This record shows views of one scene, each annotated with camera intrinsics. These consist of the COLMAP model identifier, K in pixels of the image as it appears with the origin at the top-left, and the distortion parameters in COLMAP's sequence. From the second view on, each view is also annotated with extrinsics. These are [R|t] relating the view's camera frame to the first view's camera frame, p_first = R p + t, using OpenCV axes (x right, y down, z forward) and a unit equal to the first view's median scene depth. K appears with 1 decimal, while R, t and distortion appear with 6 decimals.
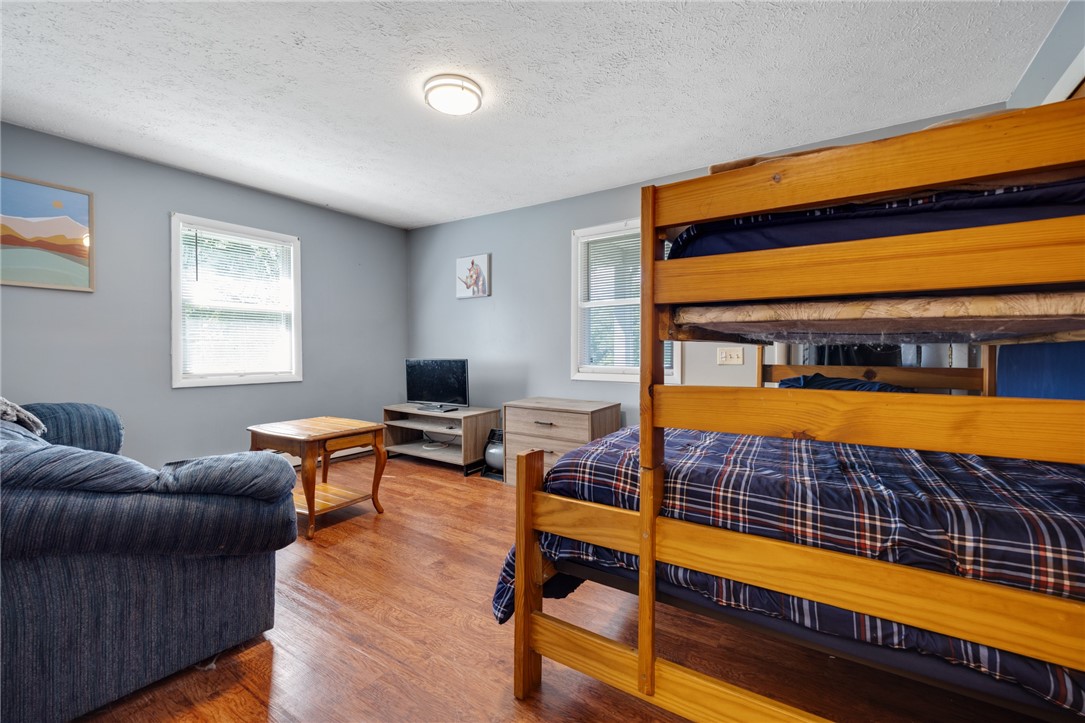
lens RADIAL K [[461.1, 0, 543.5], [0, 461.1, 355.8], [0, 0, 1]] dist [-0.003139, 0.000426]
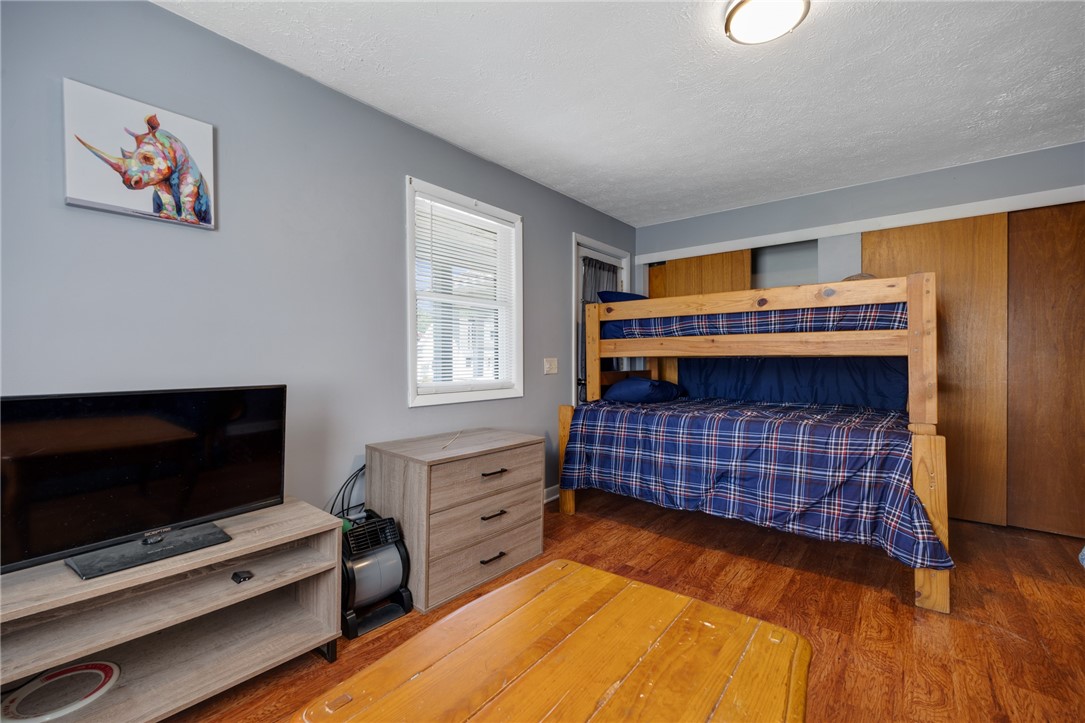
lens RADIAL K [[461.1, 0, 542.2], [0, 461.1, 360.0], [0, 0, 1]] dist [-0.003139, 0.000426]
pose [[0.102521, -0.007977, 0.994699, -0.489759], [0.008050, 0.999942, 0.007189, -0.013876], [-0.994698, 0.007270, 0.102579, 0.658662]]
